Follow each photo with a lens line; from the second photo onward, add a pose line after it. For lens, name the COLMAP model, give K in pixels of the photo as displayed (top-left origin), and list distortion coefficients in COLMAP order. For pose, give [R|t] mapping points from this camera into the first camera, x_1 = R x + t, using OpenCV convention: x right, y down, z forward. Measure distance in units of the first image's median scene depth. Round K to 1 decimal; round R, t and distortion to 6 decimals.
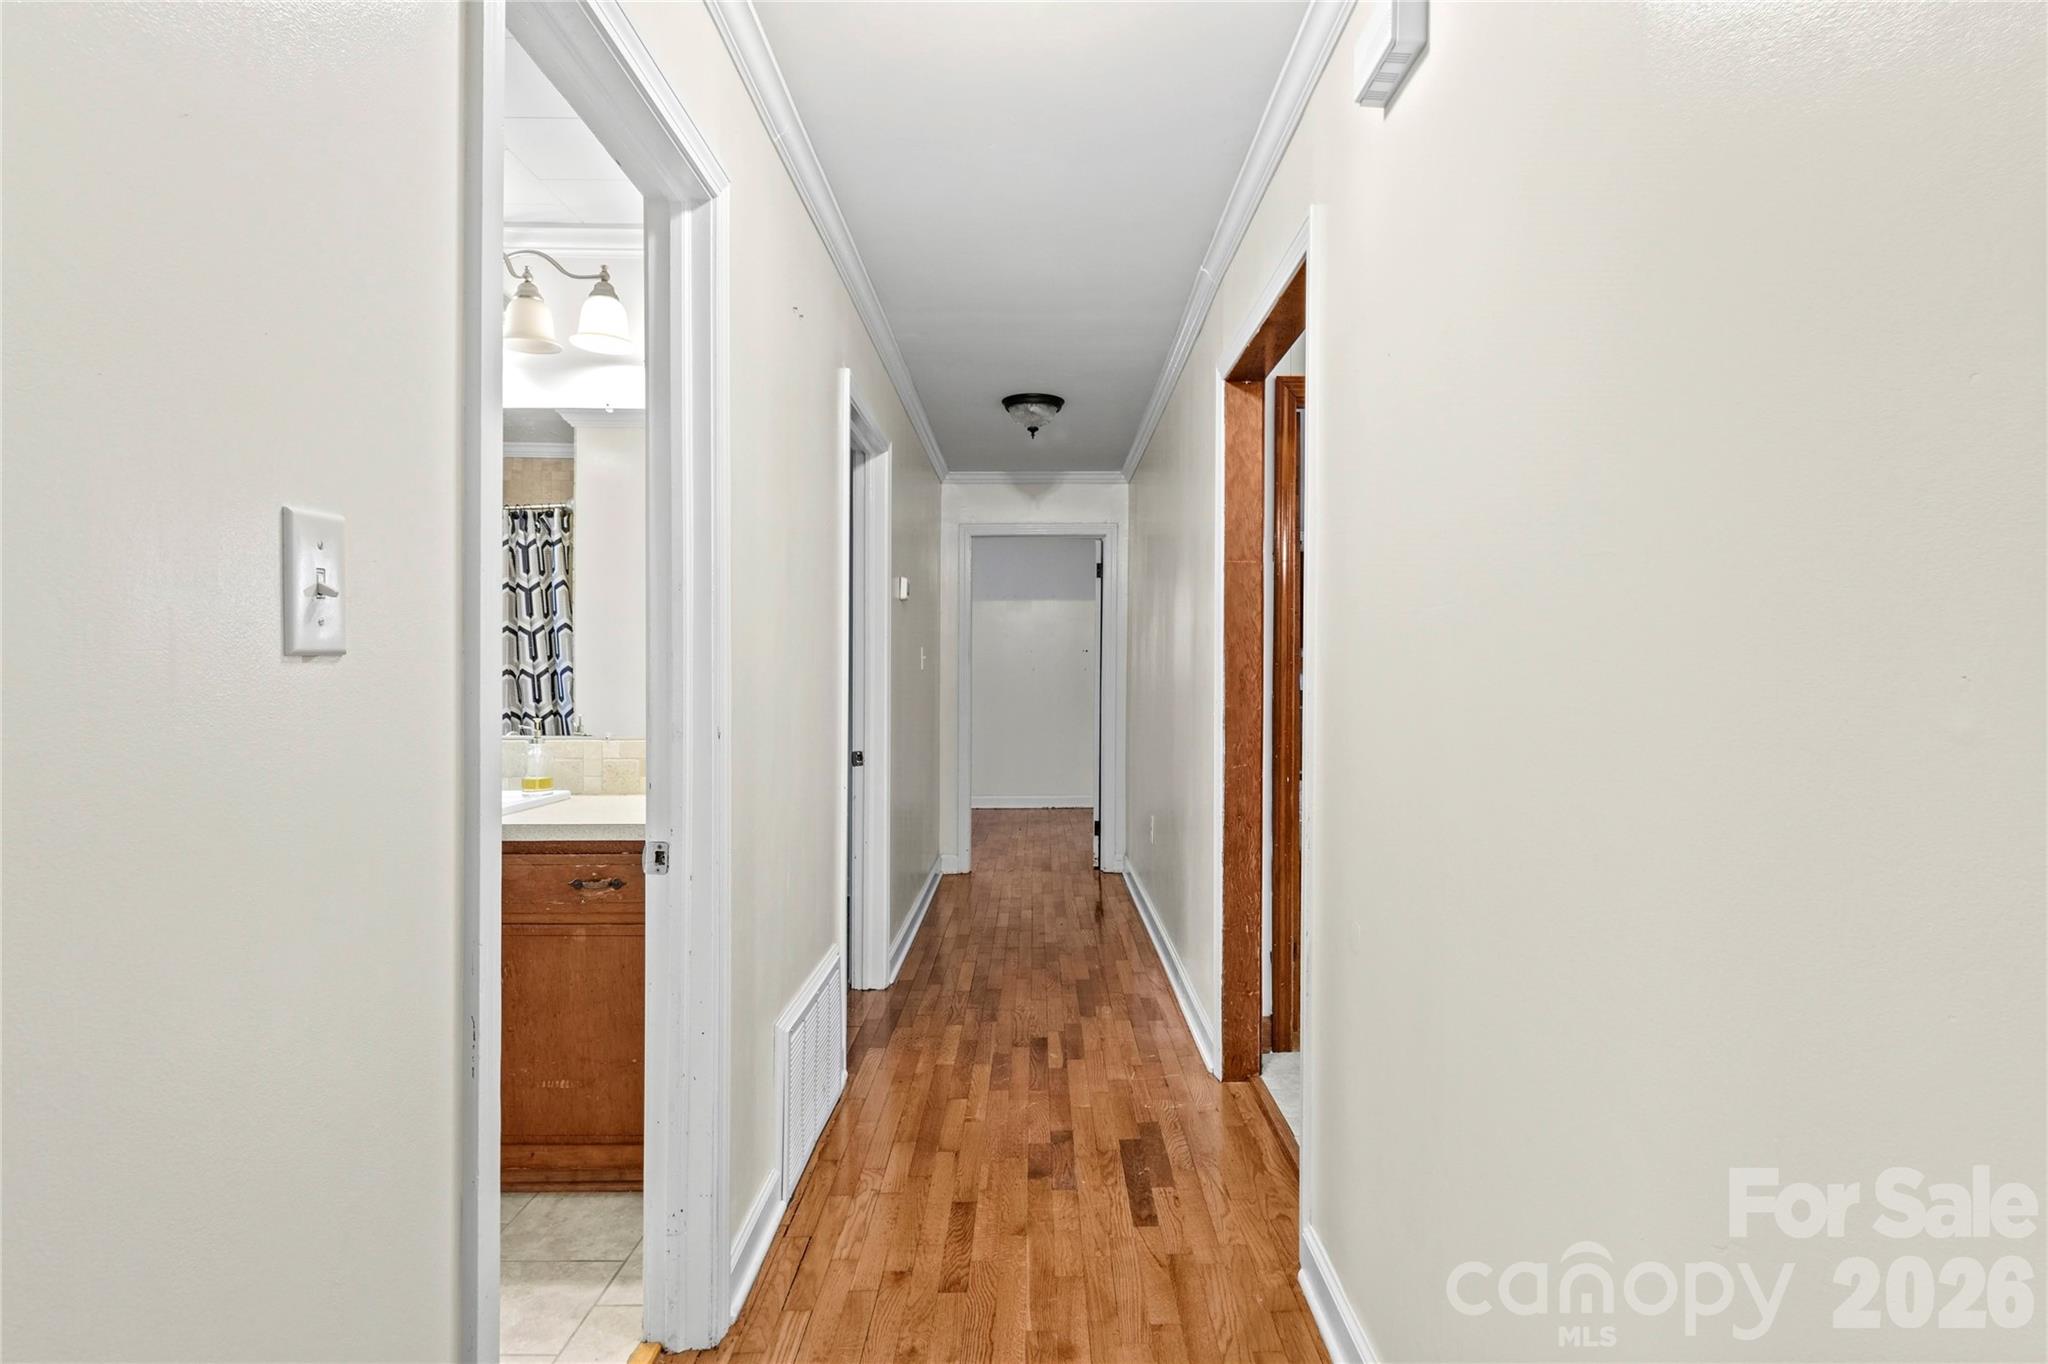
lens RADIAL K [[1076.0, 0, 1065.7], [0, 1076.0, 713.7], [0, 0, 1]] dist [0.001625, 0.000110]
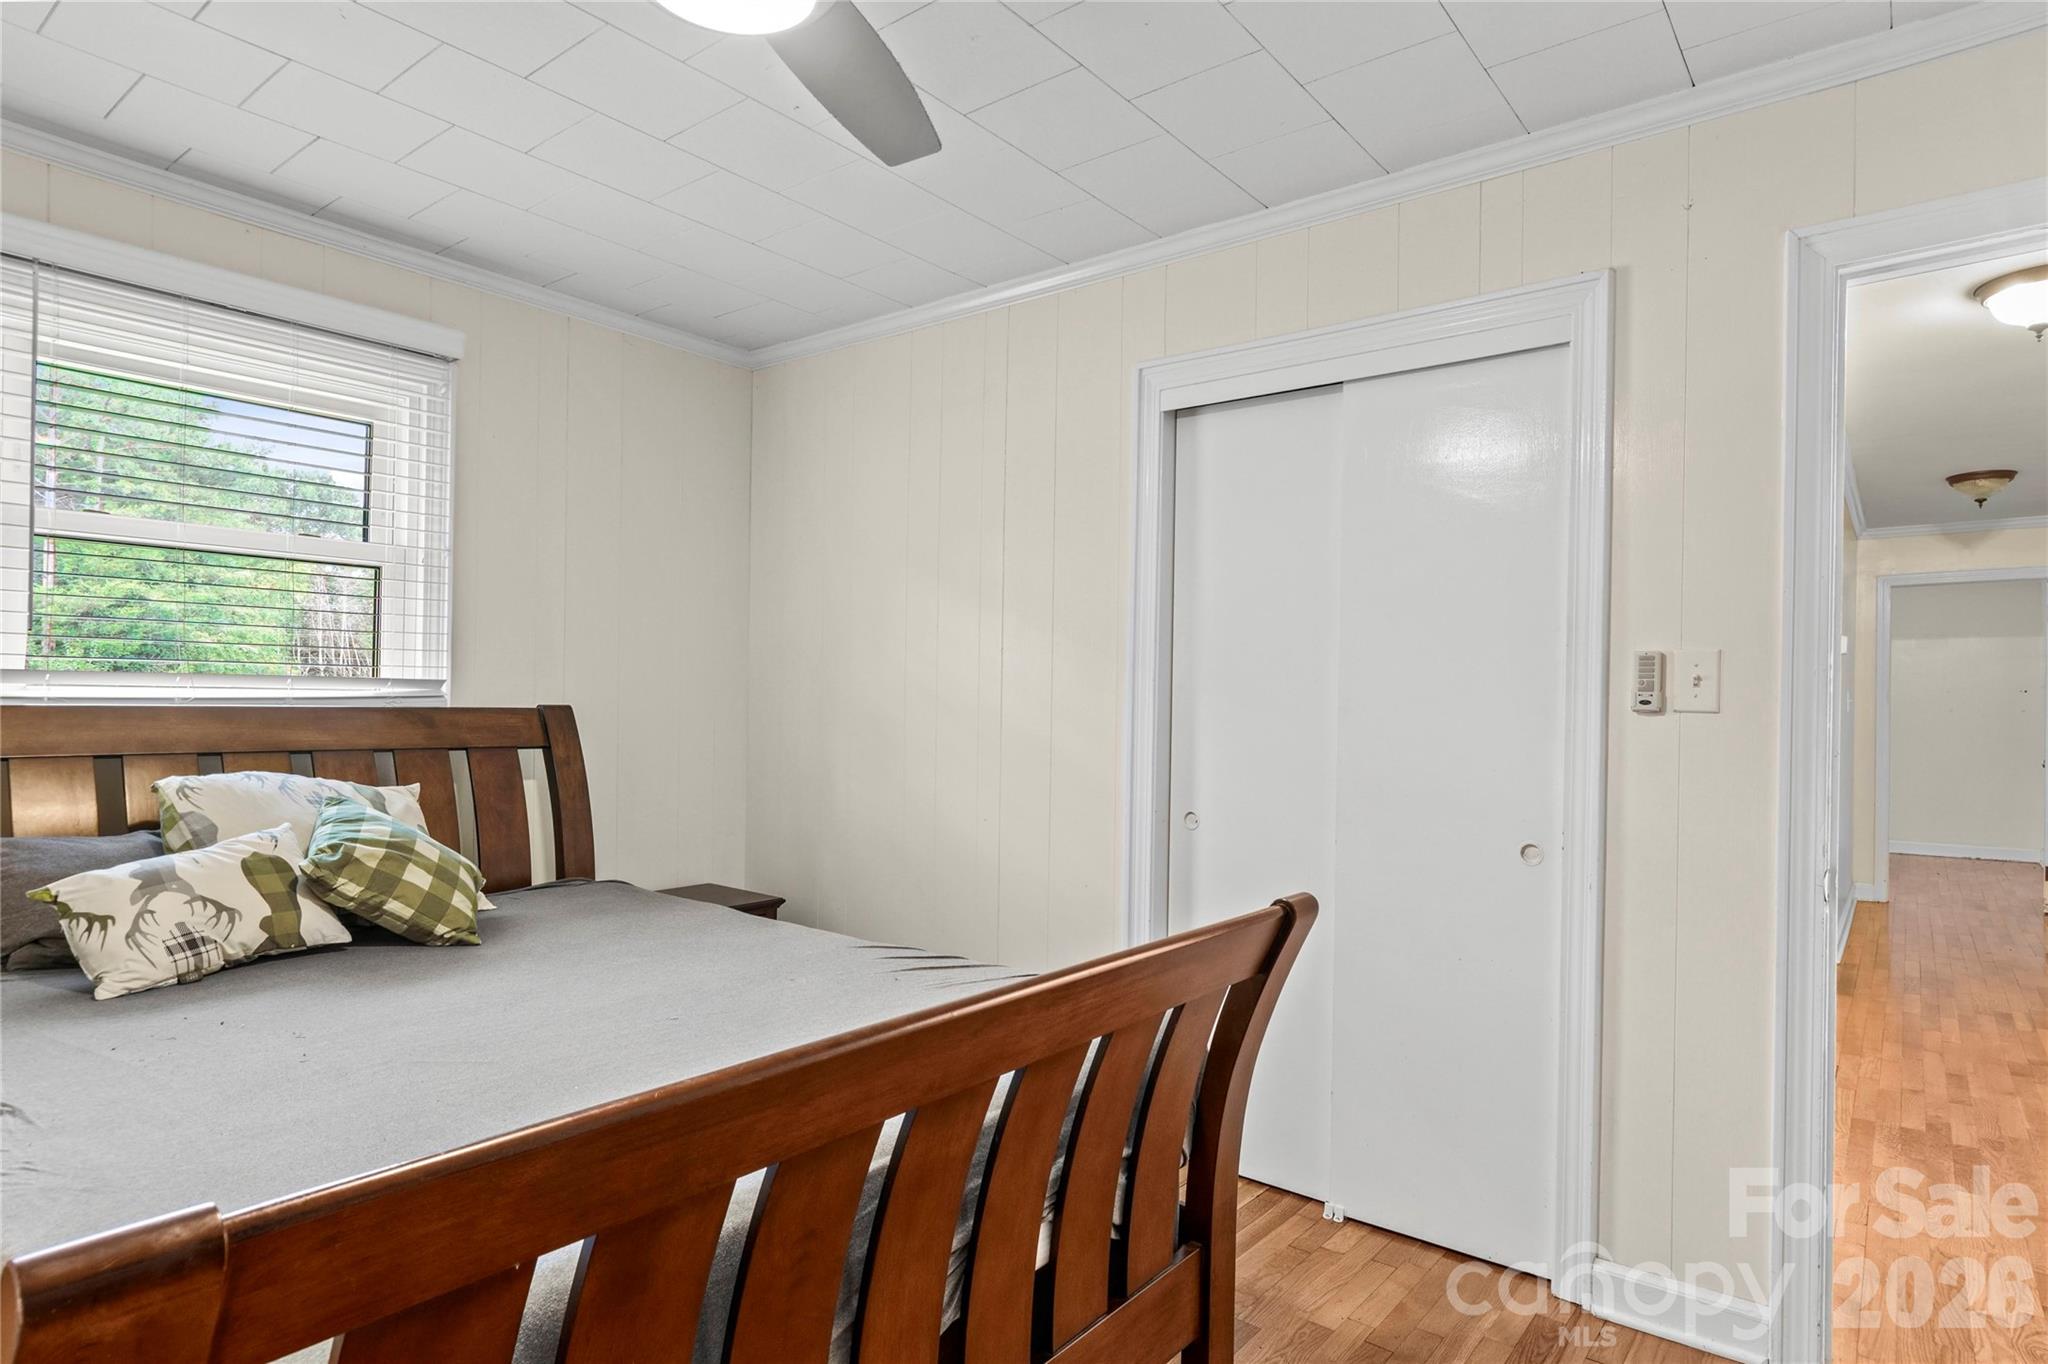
lens RADIAL K [[1126.2, 0, 1024.0], [0, 1126.2, 682.0], [0, 0, 1]] dist [0.001507, 0.000350]
pose [[0.770777, 0.004072, -0.637093, -0.049948], [-0.040185, 0.998299, -0.042236, 0.016128], [0.635837, 0.058156, 0.769629, -0.541409]]
